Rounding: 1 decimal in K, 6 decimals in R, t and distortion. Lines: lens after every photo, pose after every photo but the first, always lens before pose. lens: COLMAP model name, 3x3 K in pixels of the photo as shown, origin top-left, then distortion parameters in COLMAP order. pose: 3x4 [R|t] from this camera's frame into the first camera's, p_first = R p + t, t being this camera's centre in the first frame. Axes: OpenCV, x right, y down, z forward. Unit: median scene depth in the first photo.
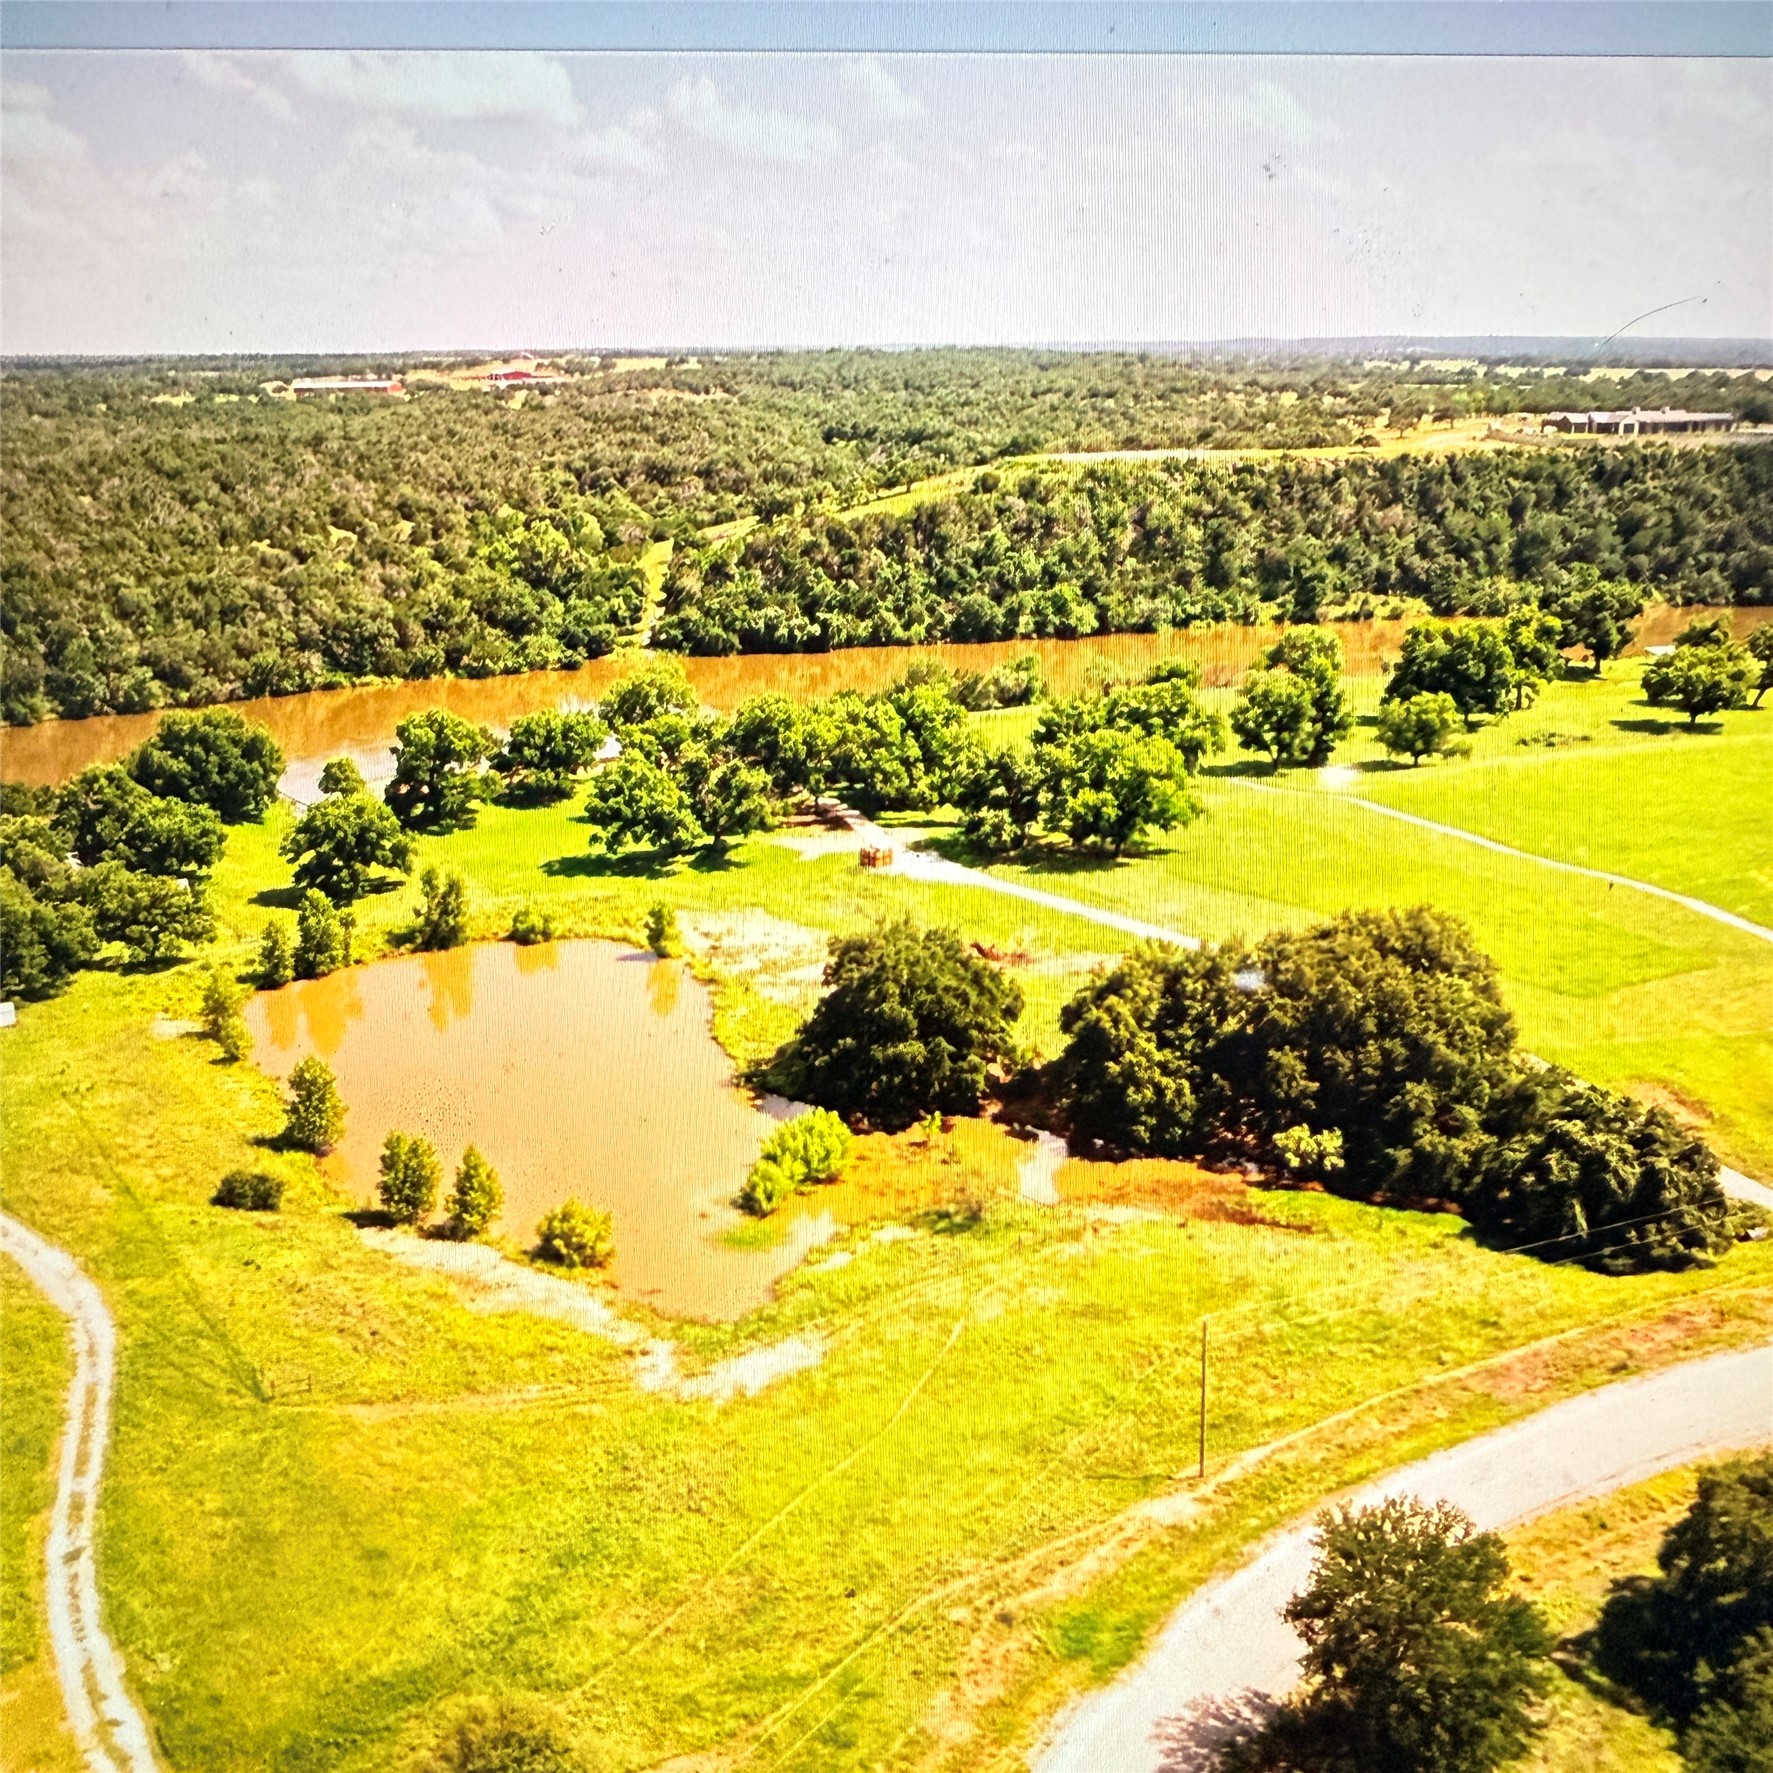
lens RADIAL K [[1751.5, 0, 886.4], [0, 1751.5, 889.0], [0, 0, 1]] dist [-0.016954, 0.000000]
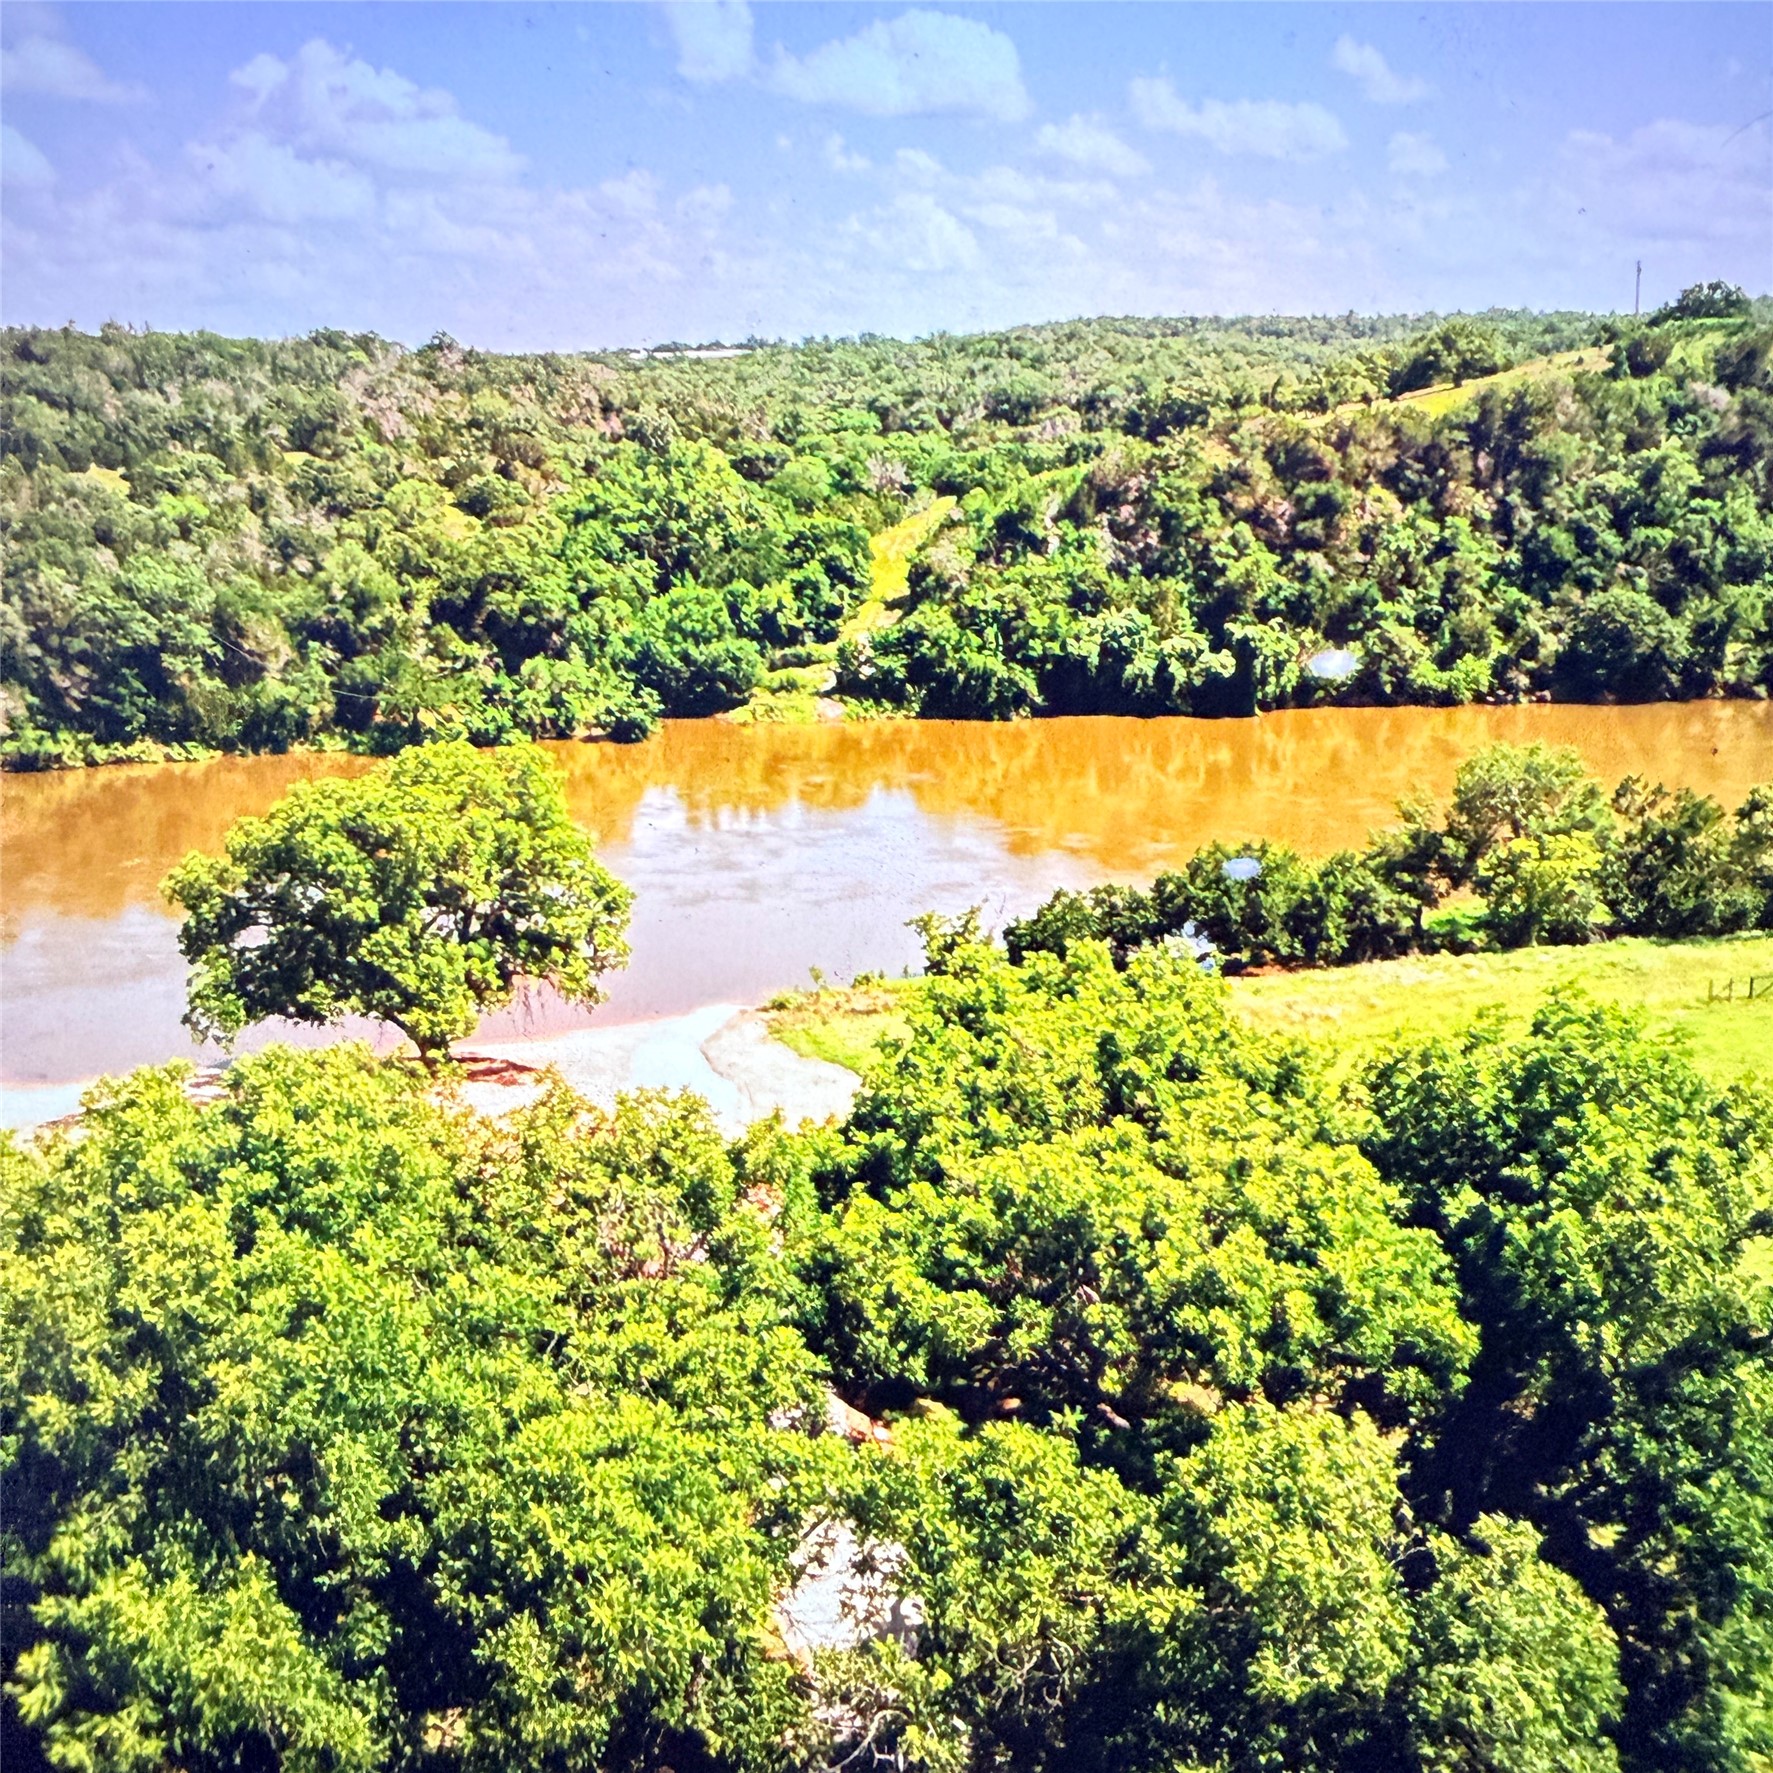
lens RADIAL K [[1751.5, 0, 884.5], [0, 1751.5, 881.7], [0, 0, 1]] dist [-0.016954, 0.000000]
pose [[0.960526, 0.048226, -0.273979, -0.000395], [-0.060837, 0.997435, -0.037714, -0.072463], [0.271457, 0.052893, 0.960996, 0.559954]]
